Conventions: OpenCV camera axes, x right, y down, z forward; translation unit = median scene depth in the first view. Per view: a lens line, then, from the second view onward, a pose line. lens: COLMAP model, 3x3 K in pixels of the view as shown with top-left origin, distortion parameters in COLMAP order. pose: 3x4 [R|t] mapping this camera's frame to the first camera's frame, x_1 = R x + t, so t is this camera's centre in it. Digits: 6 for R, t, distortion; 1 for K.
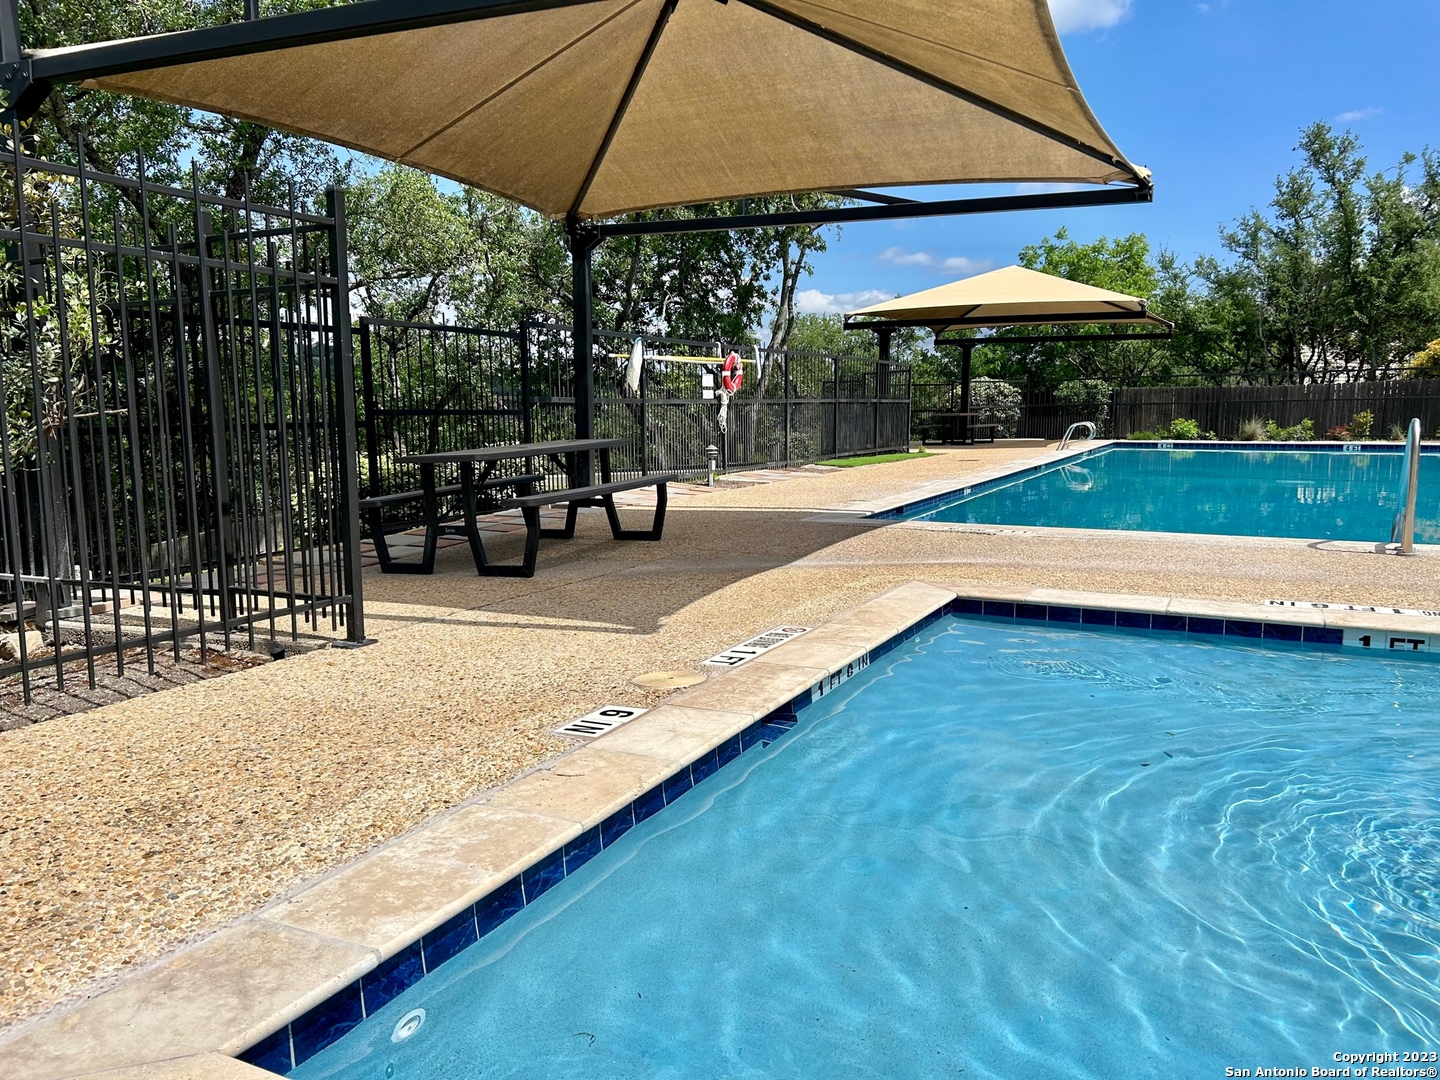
lens RADIAL K [[1103.7, 0, 720.0], [0, 1103.7, 540.0], [0, 0, 1]] dist [0.007556, -0.005252]
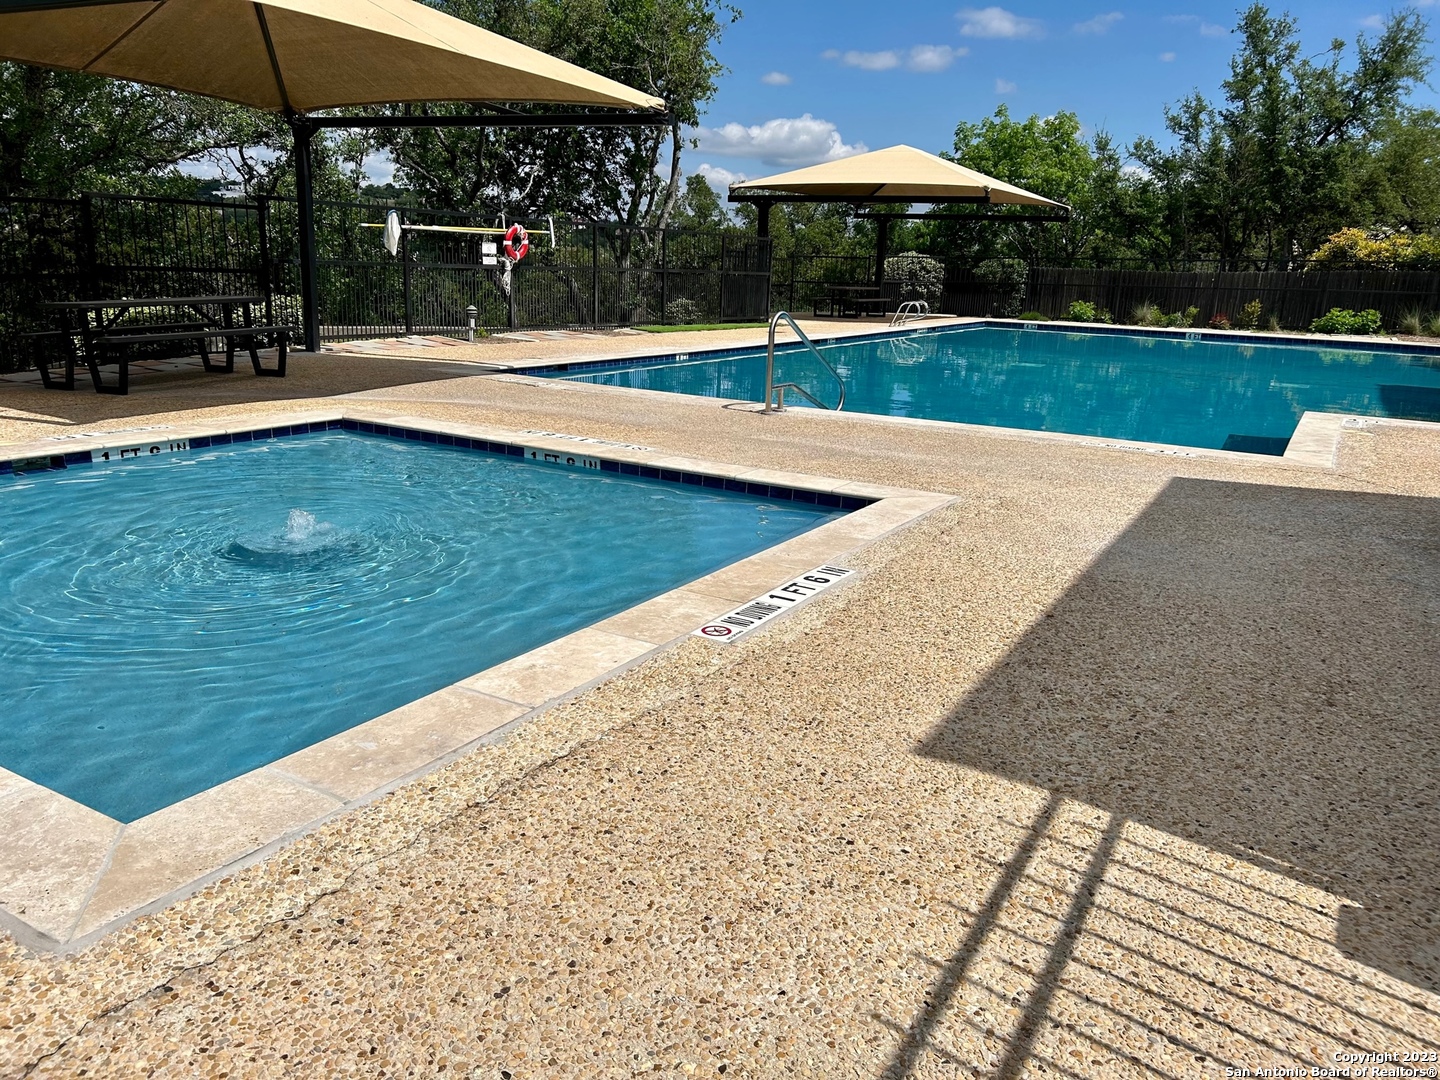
lens RADIAL K [[1103.7, 0, 720.0], [0, 1103.7, 540.0], [0, 0, 1]] dist [0.007556, -0.005252]
pose [[0.996729, 0.056102, -0.058174, 0.150495], [-0.048594, 0.991180, 0.123289, 0.001416], [0.064577, -0.120058, 0.990664, -0.077297]]
